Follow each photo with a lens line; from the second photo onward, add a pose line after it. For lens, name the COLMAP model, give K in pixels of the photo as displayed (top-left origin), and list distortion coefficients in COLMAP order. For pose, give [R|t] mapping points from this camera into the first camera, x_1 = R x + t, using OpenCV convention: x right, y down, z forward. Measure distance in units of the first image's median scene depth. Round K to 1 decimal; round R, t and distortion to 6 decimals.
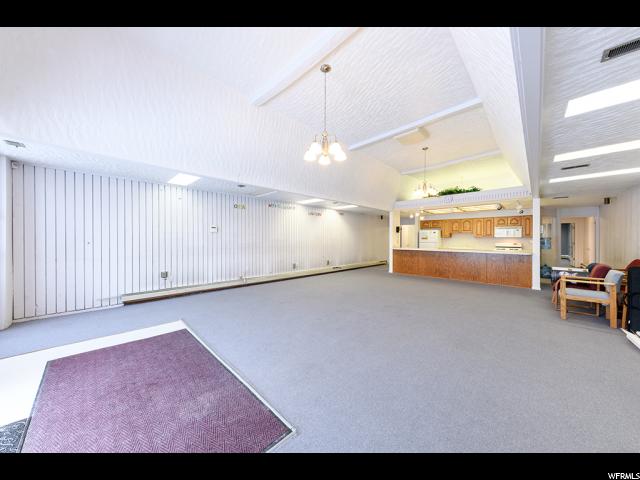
lens RADIAL K [[221.2, 0, 320.0], [0, 221.2, 240.0], [0, 0, 1]] dist [0.001431, 0.000036]
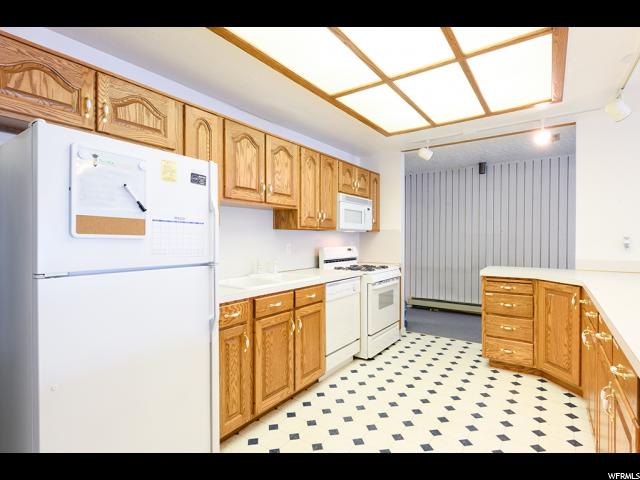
lens RADIAL K [[321.6, 0, 320.0], [0, 321.6, 240.0], [0, 0, 1]] dist [0.002443, -0.001046]
pose [[-0.146562, -0.009480, 0.989156, 0.406377], [0.005682, 0.999930, 0.010425, -0.002687], [-0.989185, 0.007148, -0.146497, 1.155673]]
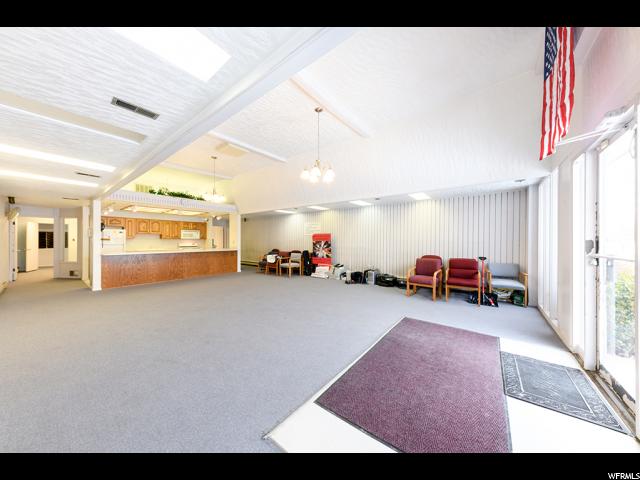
lens RADIAL K [[214.4, 0, 328.3], [0, 214.4, 240.7], [0, 0, 1]] dist [0.000975, 0.000035]
pose [[-0.126116, -0.004608, 0.992005, -0.449437], [0.004014, 0.999979, 0.005155, -0.004788], [-0.992007, 0.004632, -0.126095, 0.402074]]
